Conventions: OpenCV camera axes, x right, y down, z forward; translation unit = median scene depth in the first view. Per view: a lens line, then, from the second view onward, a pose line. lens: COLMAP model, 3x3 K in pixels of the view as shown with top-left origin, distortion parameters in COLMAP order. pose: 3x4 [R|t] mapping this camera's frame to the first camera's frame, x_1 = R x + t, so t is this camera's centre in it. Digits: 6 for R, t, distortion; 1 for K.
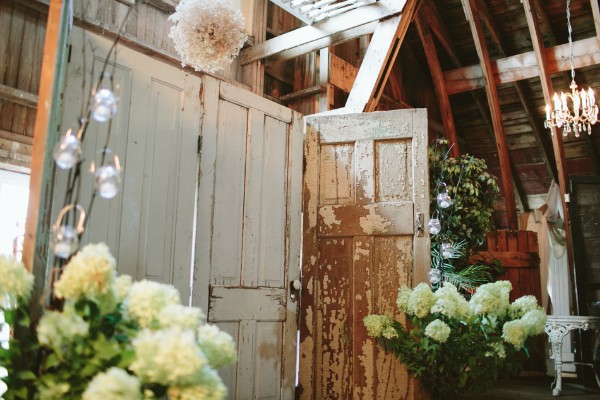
lens RADIAL K [[582.3, 0, 300.0], [0, 582.3, 200.0], [0, 0, 1]] dist [-0.081557, 0.111587]
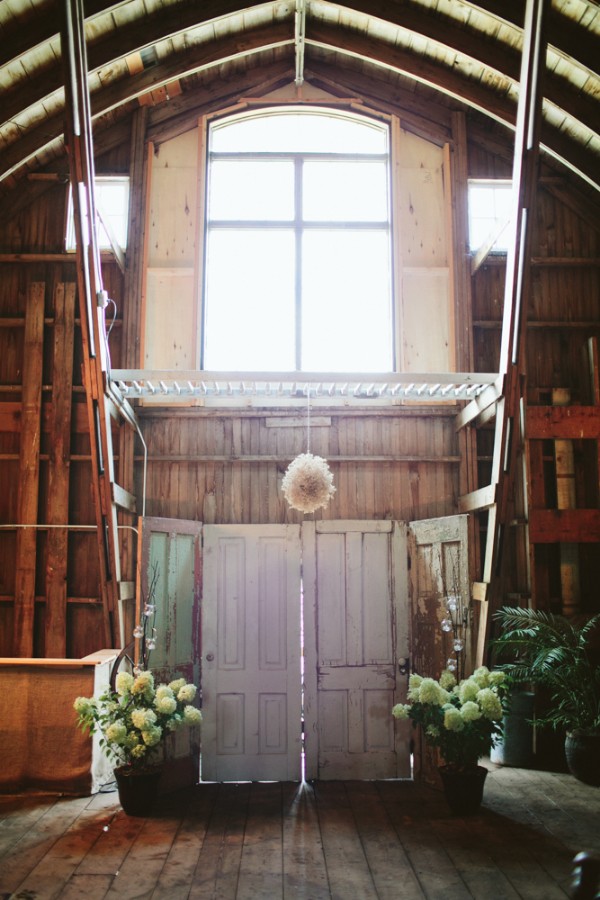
lens RADIAL K [[873.5, 0, 300.0], [0, 873.5, 450.0], [0, 0, 1]] dist [-0.081557, 0.111587]
pose [[0.657055, -0.134015, -0.741835, 1.349051], [0.154206, 0.987156, -0.041750, -0.274071], [0.737902, -0.086963, 0.669282, -0.415743]]
